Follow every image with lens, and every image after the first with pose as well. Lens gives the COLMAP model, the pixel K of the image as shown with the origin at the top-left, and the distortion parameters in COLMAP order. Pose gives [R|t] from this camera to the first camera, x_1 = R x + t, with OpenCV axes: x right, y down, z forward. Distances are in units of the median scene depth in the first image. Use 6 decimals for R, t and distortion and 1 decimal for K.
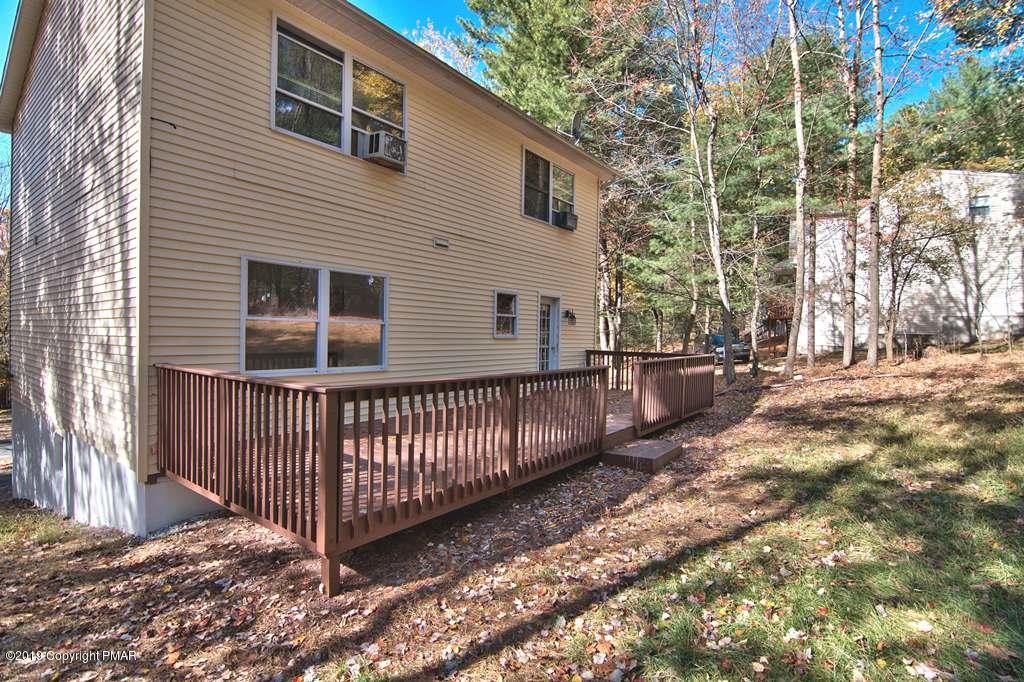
lens RADIAL K [[493.7, 0, 512.0], [0, 493.7, 341.0], [0, 0, 1]] dist [-0.013470, -0.005909]
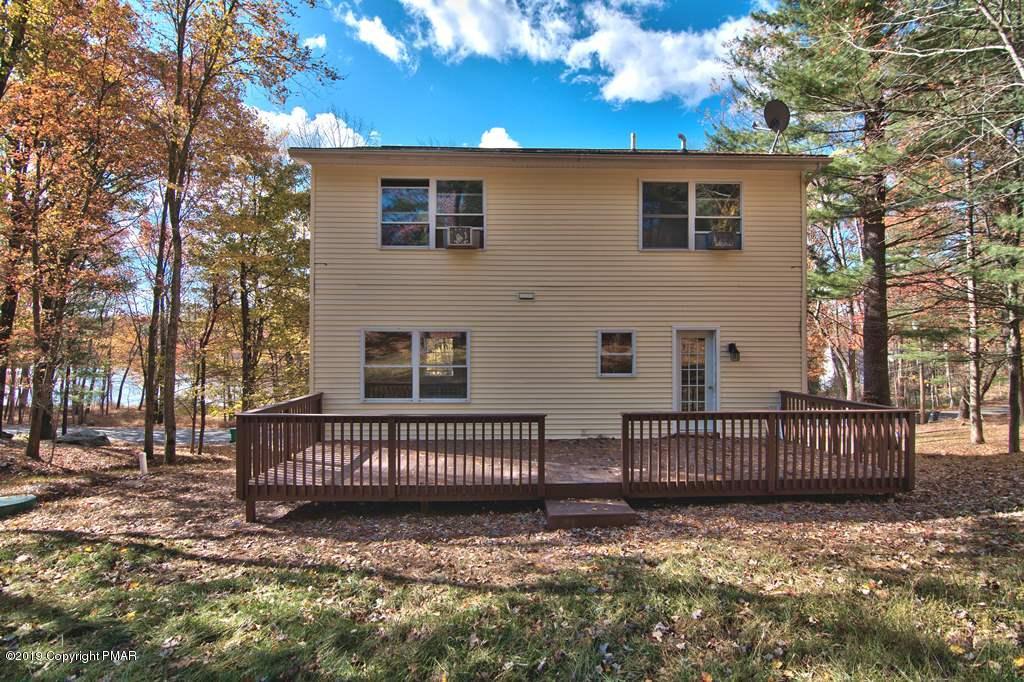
lens RADIAL K [[493.7, 0, 512.0], [0, 493.7, 341.0], [0, 0, 1]] dist [-0.013470, -0.005909]
pose [[0.628624, -0.024414, -0.777326, 0.880985], [-0.000107, 0.999504, -0.031479, -0.065757], [0.777709, 0.019872, 0.628310, 0.278747]]
